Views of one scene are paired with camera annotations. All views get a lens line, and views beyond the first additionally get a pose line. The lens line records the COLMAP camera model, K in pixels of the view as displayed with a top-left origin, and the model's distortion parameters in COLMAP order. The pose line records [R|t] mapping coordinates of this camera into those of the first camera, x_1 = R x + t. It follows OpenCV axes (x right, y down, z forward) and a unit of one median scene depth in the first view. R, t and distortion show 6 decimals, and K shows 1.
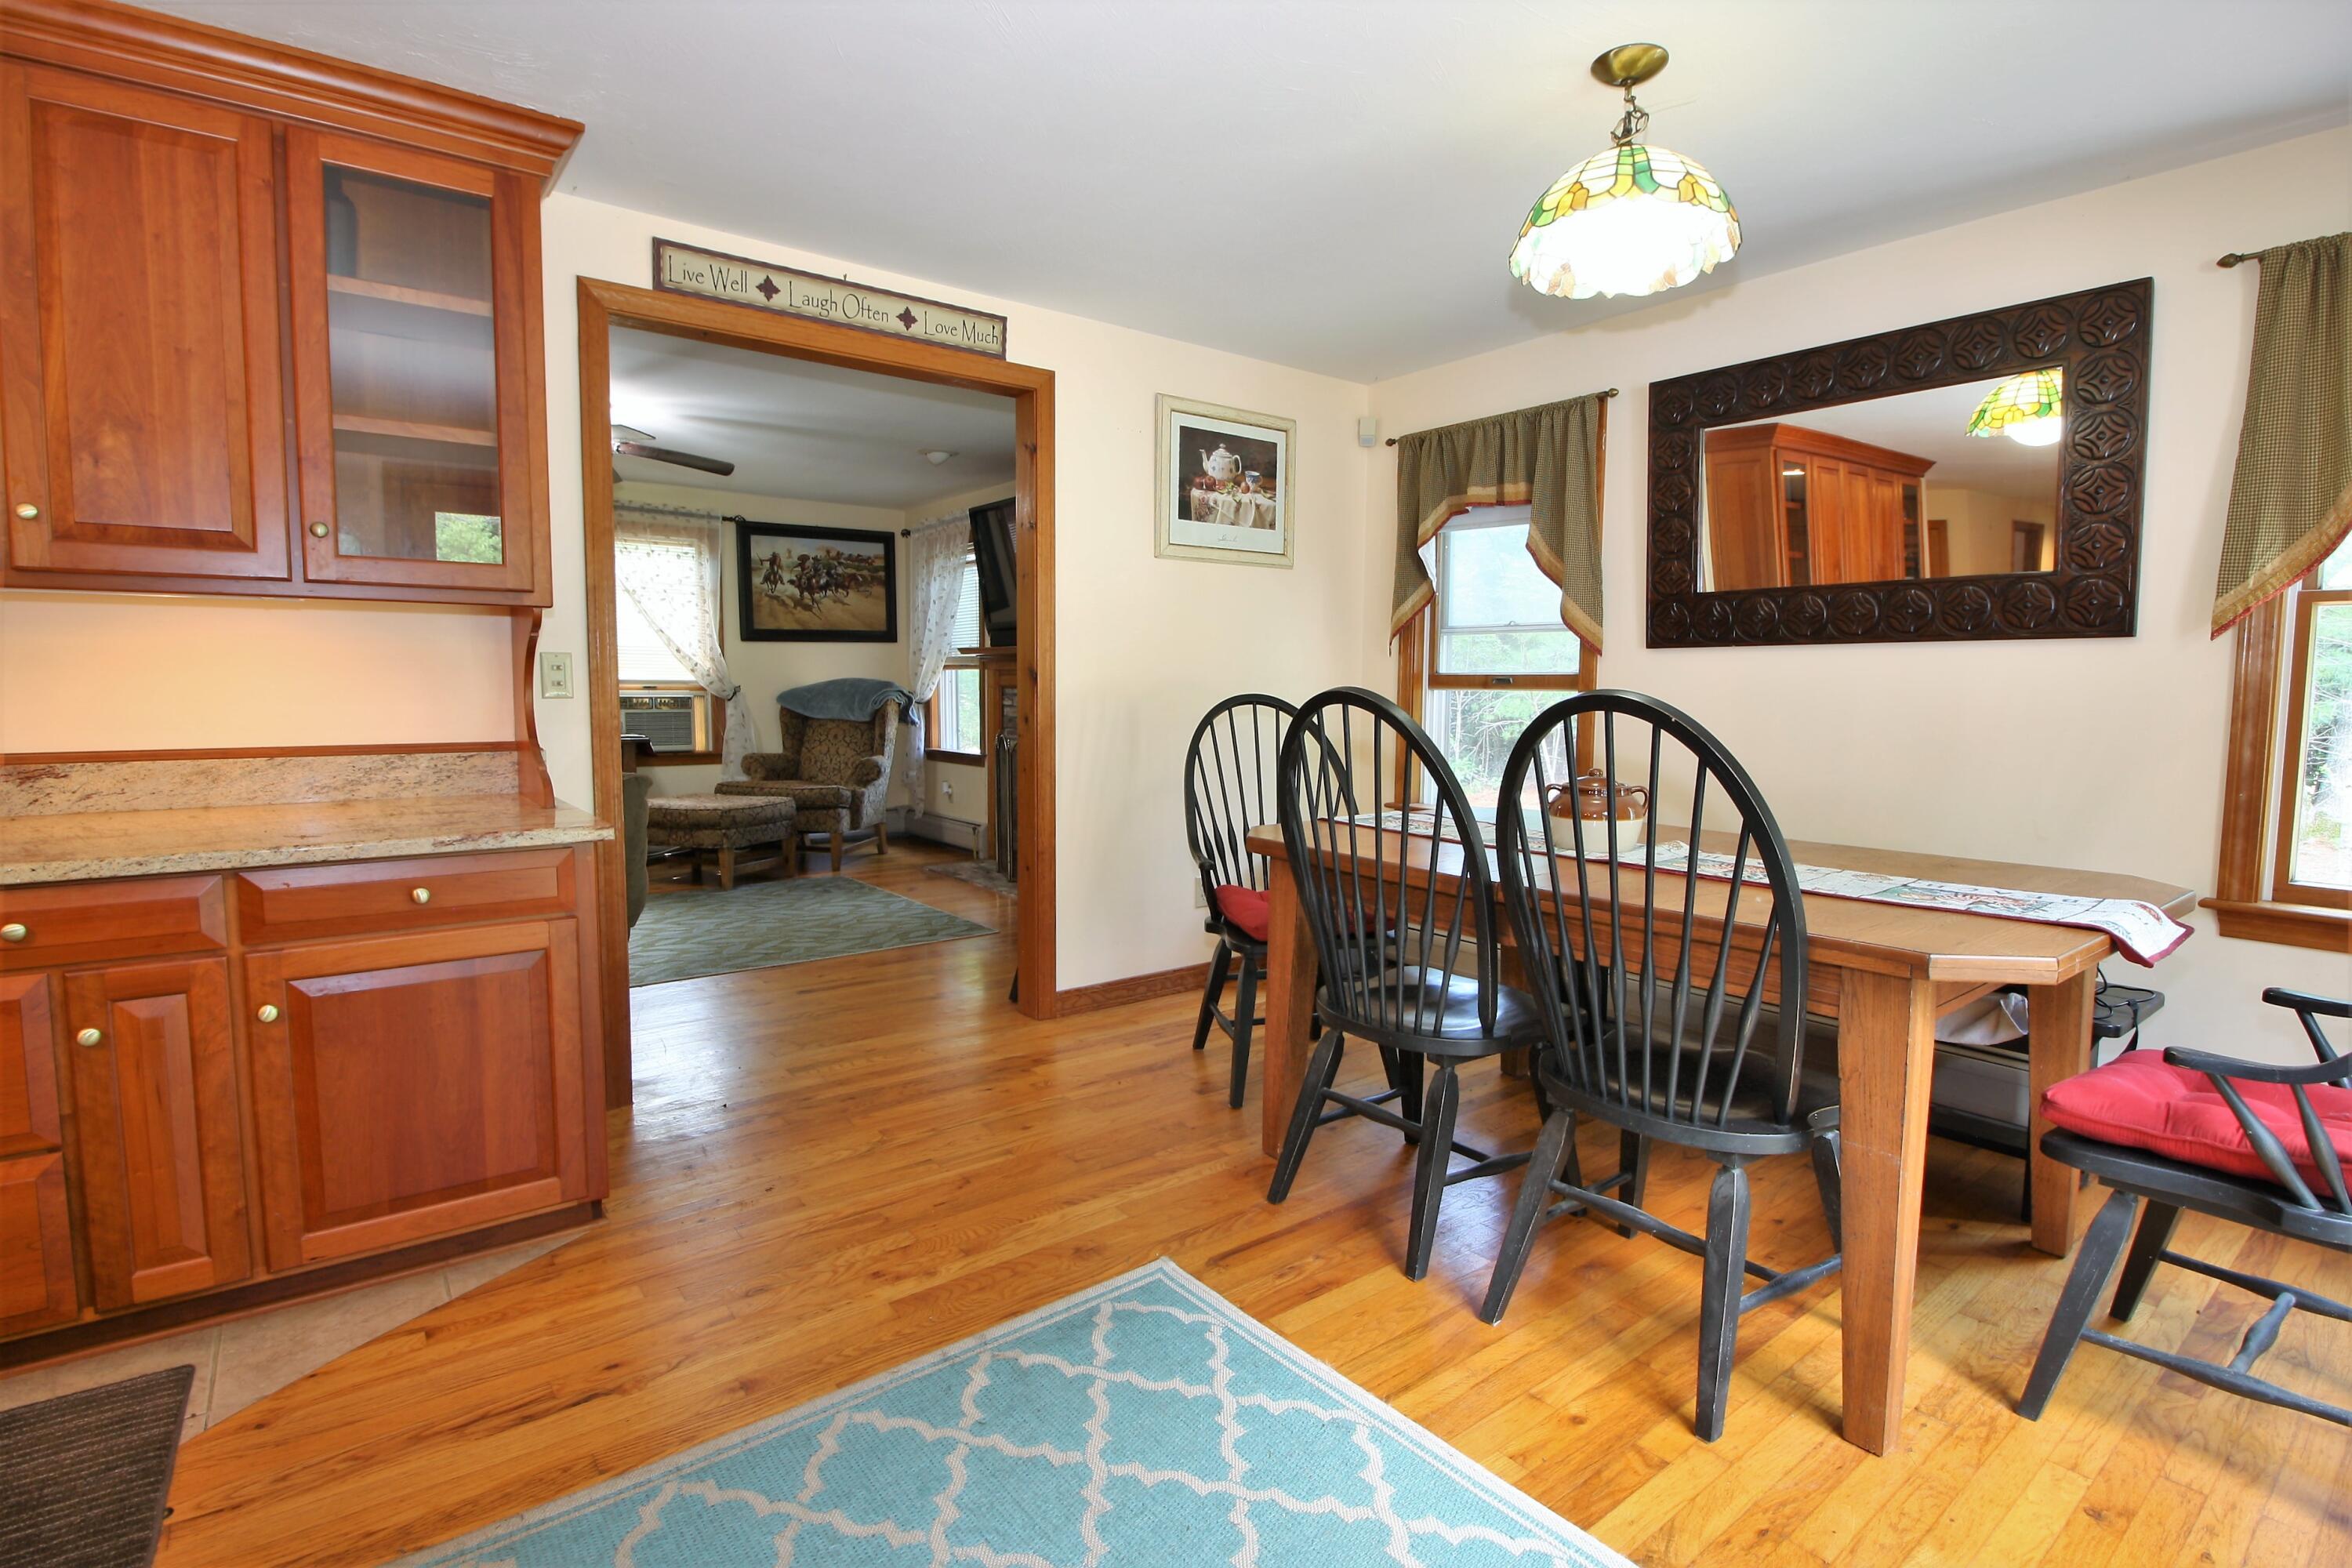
lens RADIAL K [[1111.0, 0, 1220.3], [0, 1111.0, 778.5], [0, 0, 1]] dist [-0.008748, -0.010655]
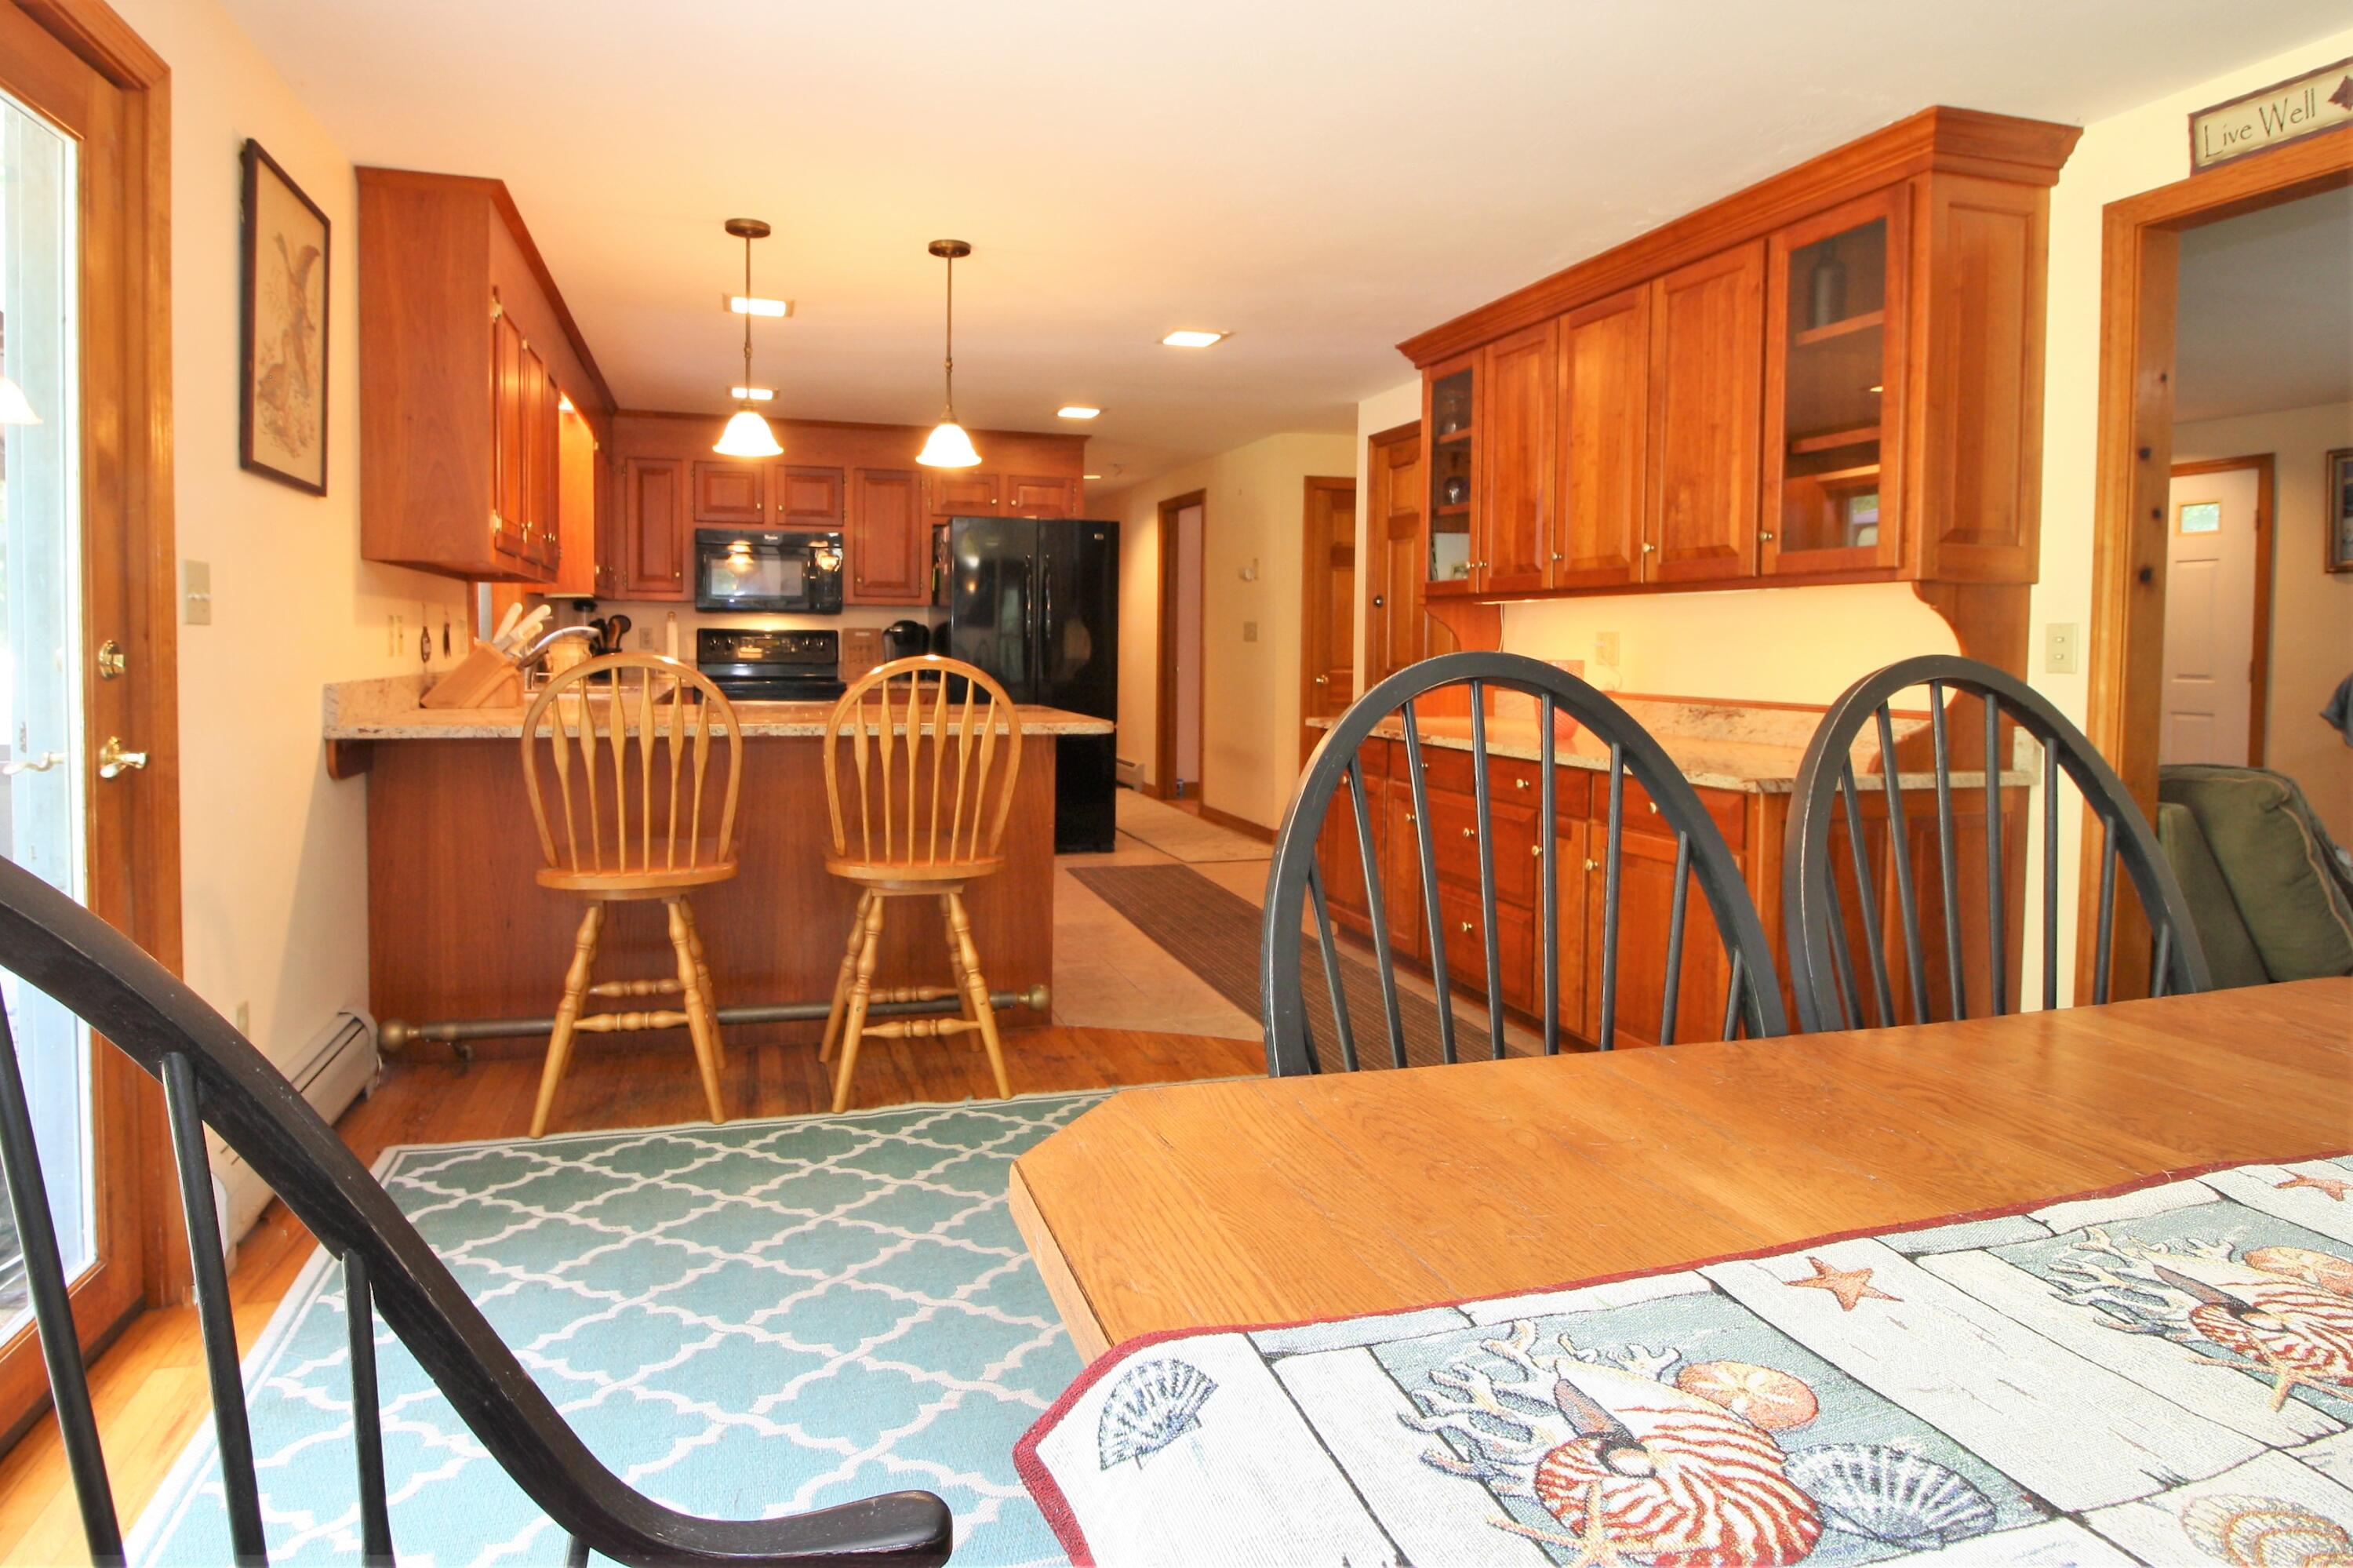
lens RADIAL K [[1255.1, 0, 1025.2], [0, 1255.1, 690.1], [0, 0, 1]] dist [-0.013960, -0.008458]
pose [[-0.434729, 0.024023, -0.900241, 0.758298], [-0.088212, 0.993701, 0.069115, -0.058130], [0.896231, 0.109459, -0.429872, 0.730132]]
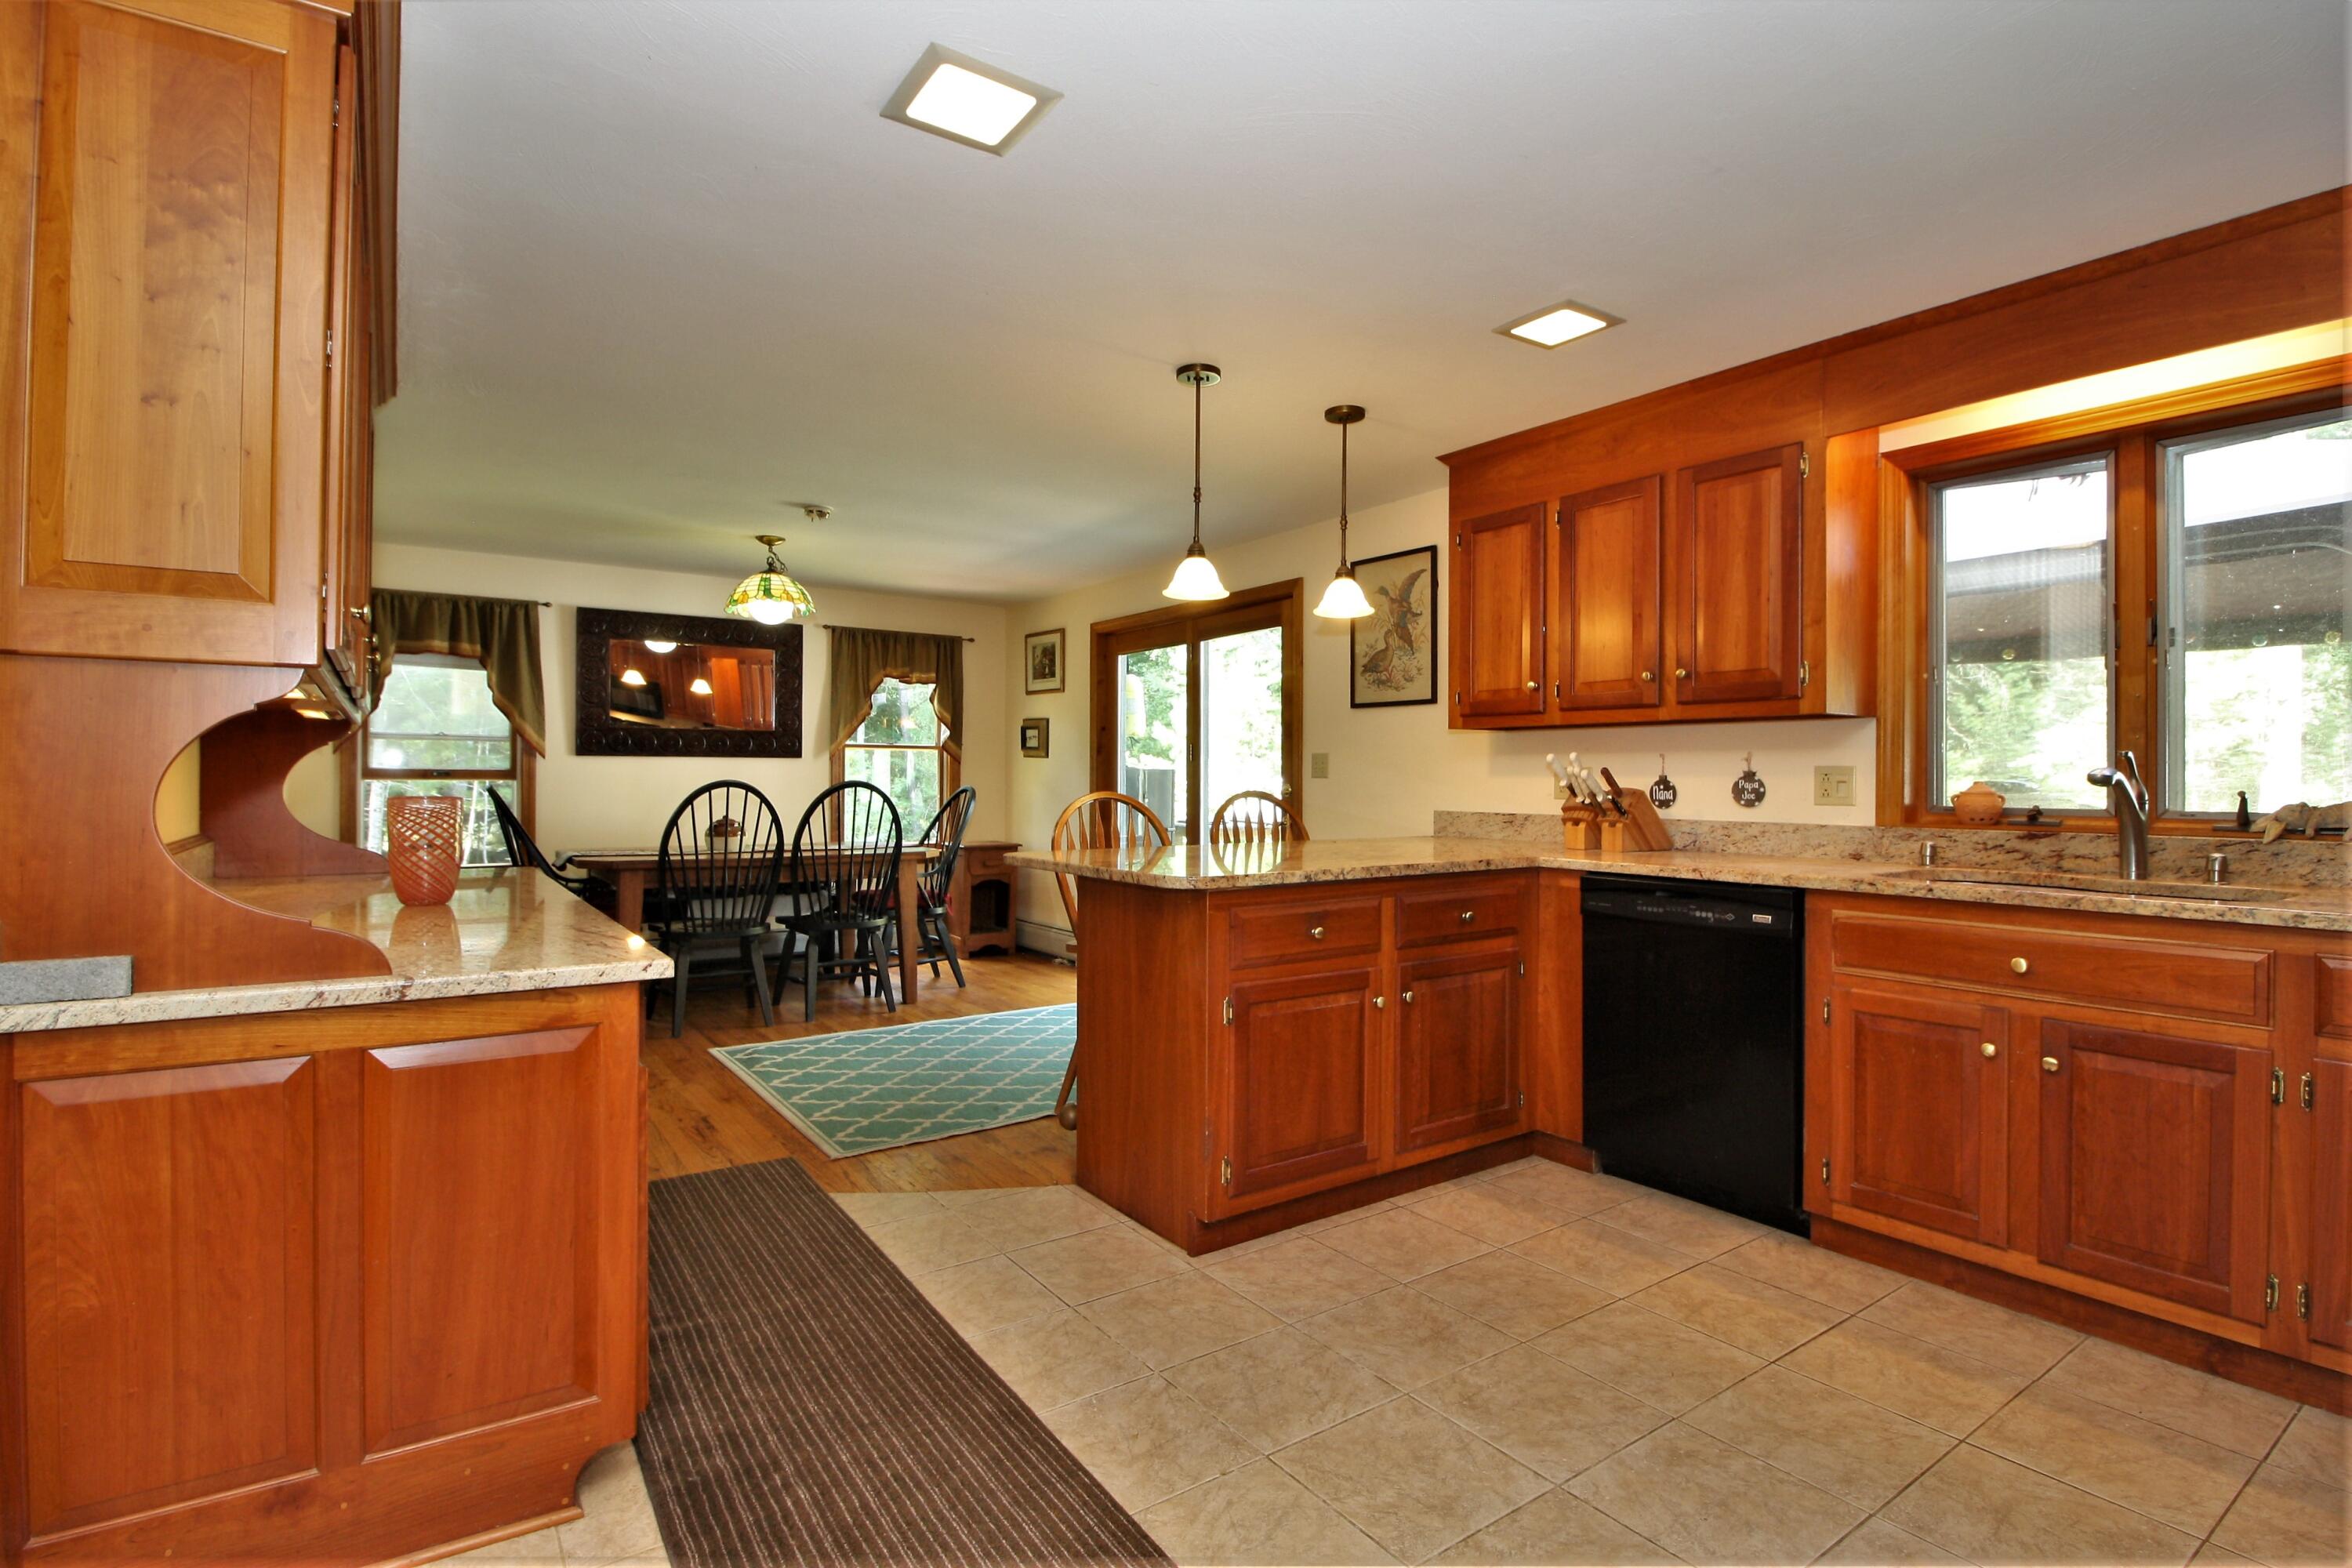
lens RADIAL K [[1111.0, 0, 1180.0], [0, 1111.0, 776.6], [0, 0, 1]] dist [-0.008748, -0.010655]
pose [[0.071290, -0.002008, 0.997454, -1.793776], [0.079780, 0.996806, -0.003696, -0.006685], [-0.994260, 0.079841, 0.071222, -0.071875]]
